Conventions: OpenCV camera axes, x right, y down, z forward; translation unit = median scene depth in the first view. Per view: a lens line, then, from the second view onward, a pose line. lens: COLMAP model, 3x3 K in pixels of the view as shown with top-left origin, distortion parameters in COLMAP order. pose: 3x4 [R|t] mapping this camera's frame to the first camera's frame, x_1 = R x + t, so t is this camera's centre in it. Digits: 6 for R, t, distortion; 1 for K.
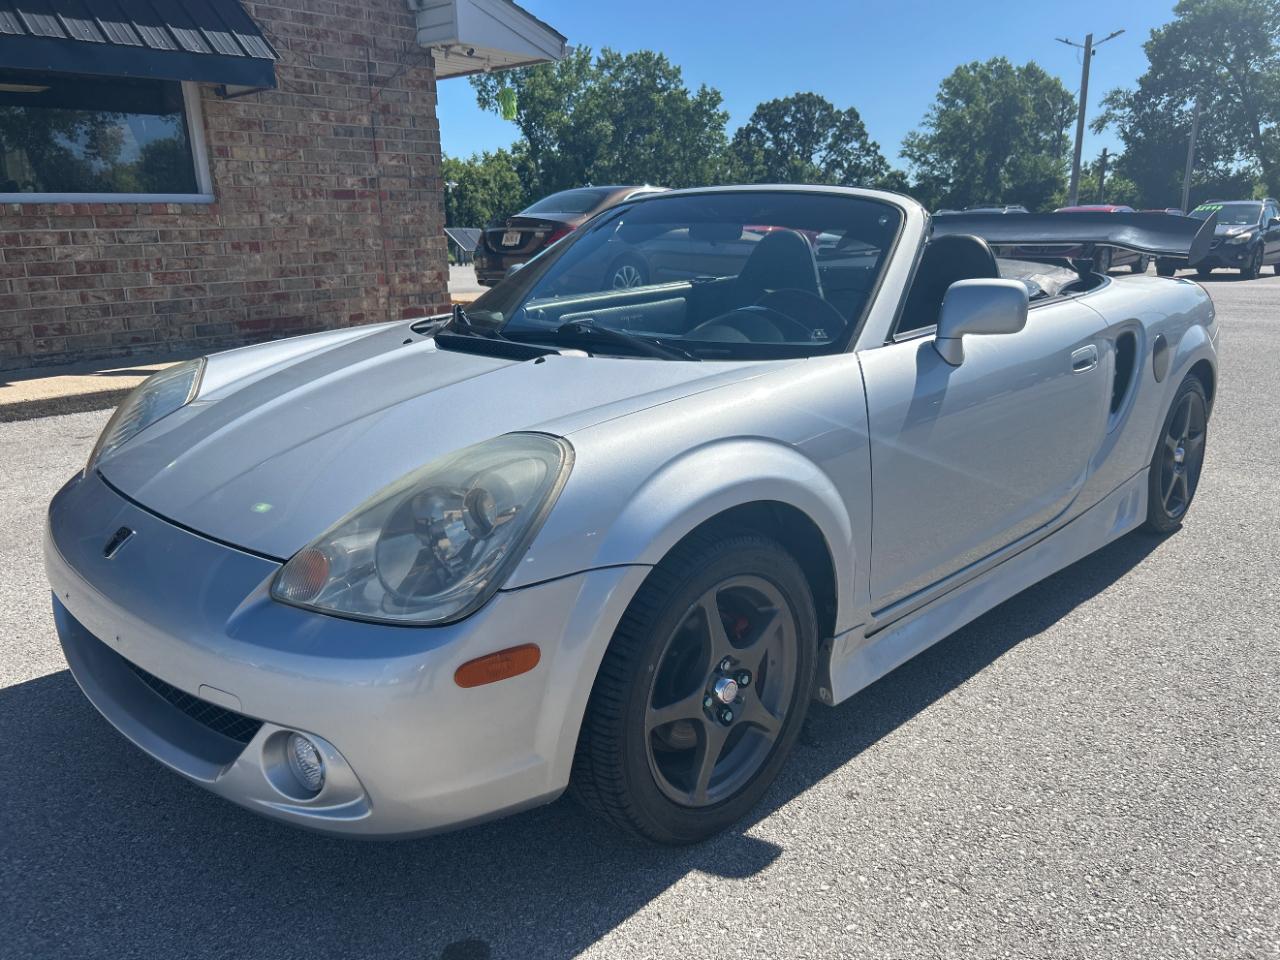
lens RADIAL K [[967.0, 0, 635.5], [0, 967.0, 481.8], [0, 0, 1]] dist [0.038070, -0.043179]
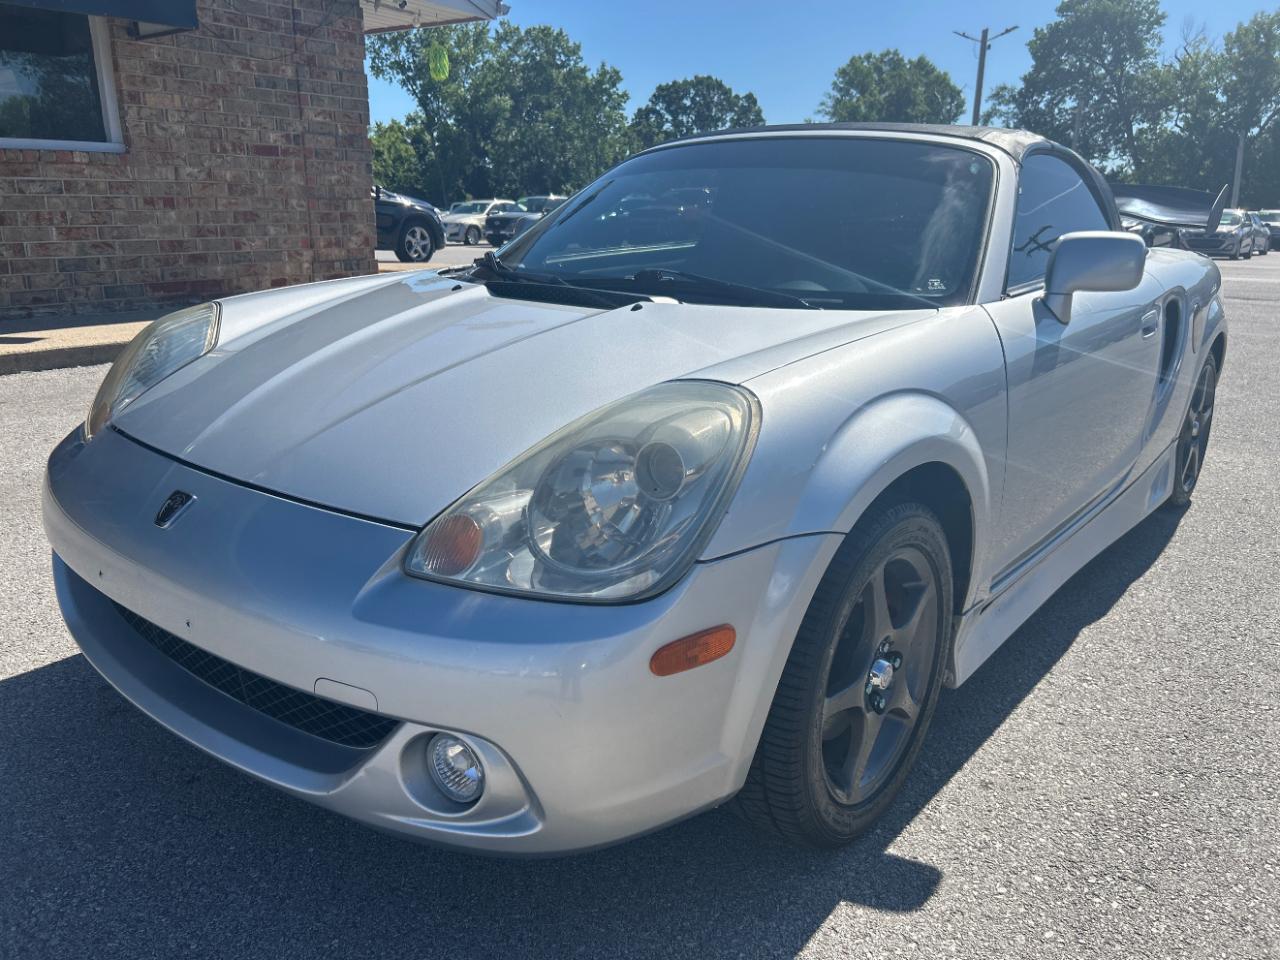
lens RADIAL K [[967.0, 0, 627.2], [0, 967.0, 481.2], [0, 0, 1]] dist [0.038070, -0.043179]
pose [[0.994931, 0.002670, 0.100528, -0.054215], [-0.004487, 0.999831, 0.017854, 0.005094], [-0.100464, -0.018214, 0.994774, 0.031608]]
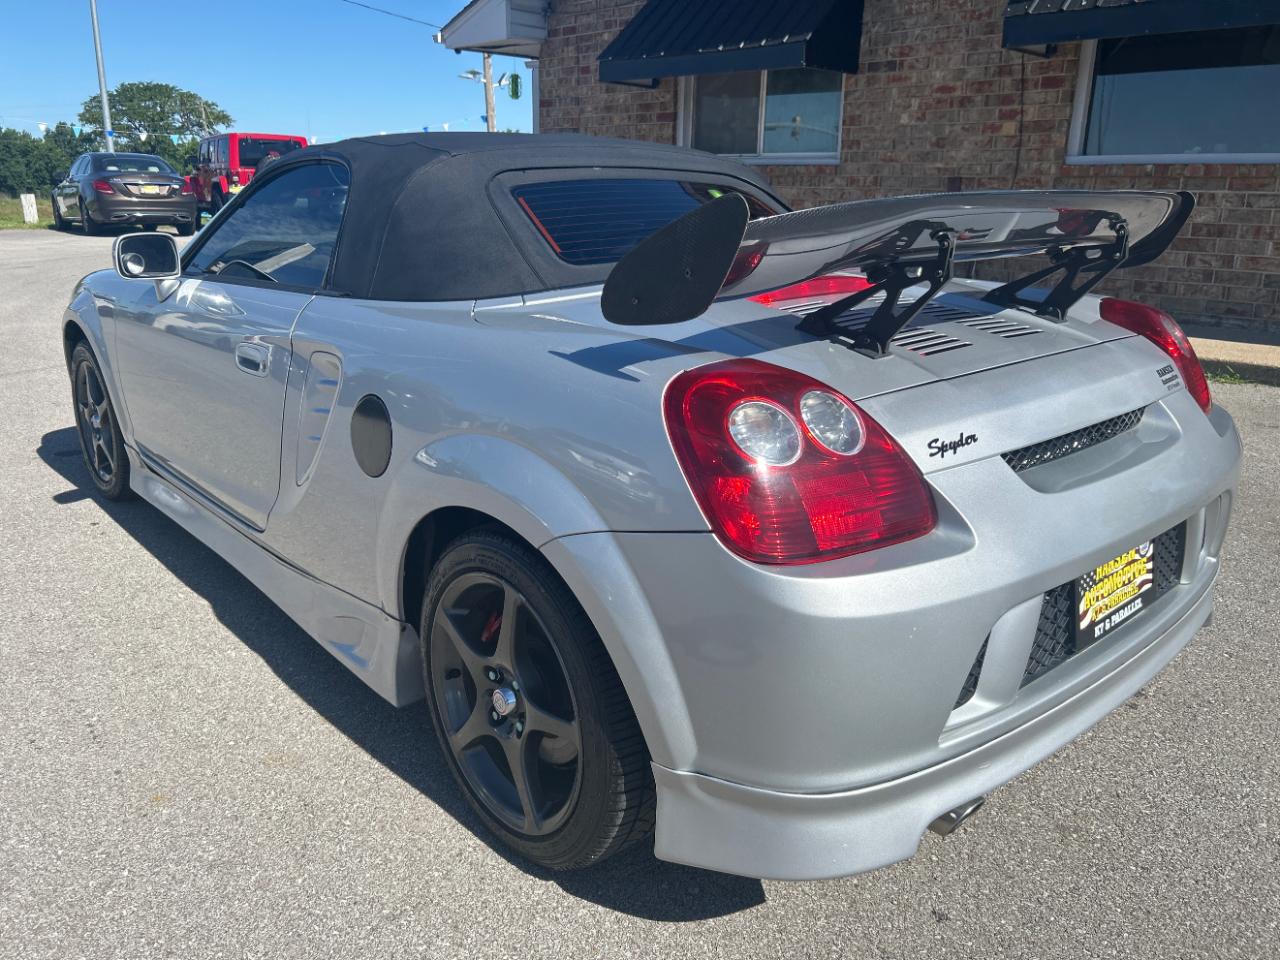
lens RADIAL K [[967.0, 0, 643.1], [0, 967.0, 472.1], [0, 0, 1]] dist [0.038070, -0.043179]
pose [[-0.053395, 0.299856, -0.952489, 0.451597], [-0.270621, 0.913809, 0.302849, -0.135854], [0.961204, 0.273934, 0.032355, 0.472326]]
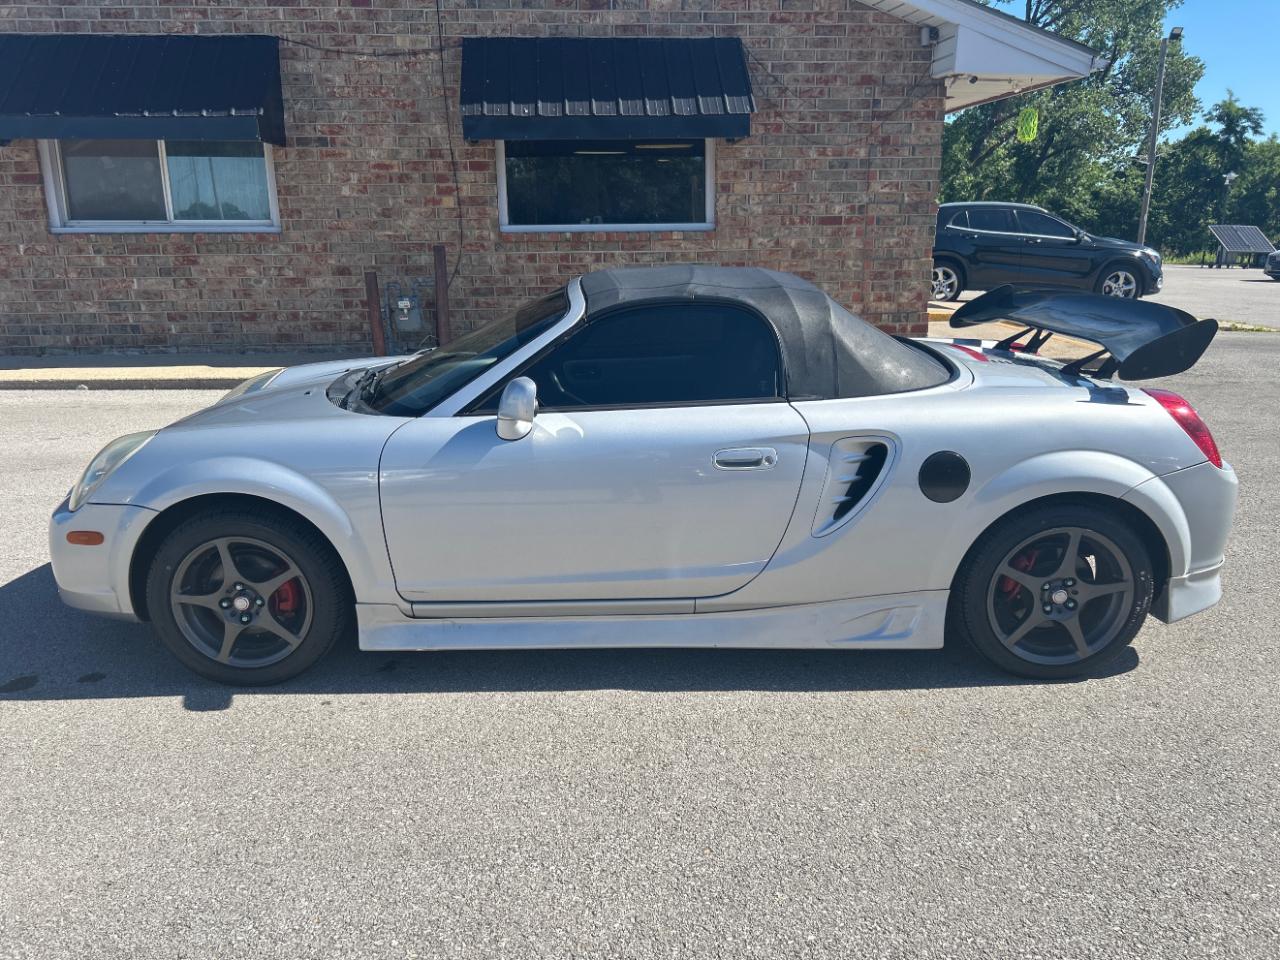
lens RADIAL K [[967.0, 0, 632.0], [0, 967.0, 486.3], [0, 0, 1]] dist [0.038070, -0.043179]
pose [[0.717657, 0.195451, -0.668406, 0.391860], [-0.184482, 0.978874, 0.088161, -0.060252], [0.671517, 0.060040, 0.738553, 0.045475]]
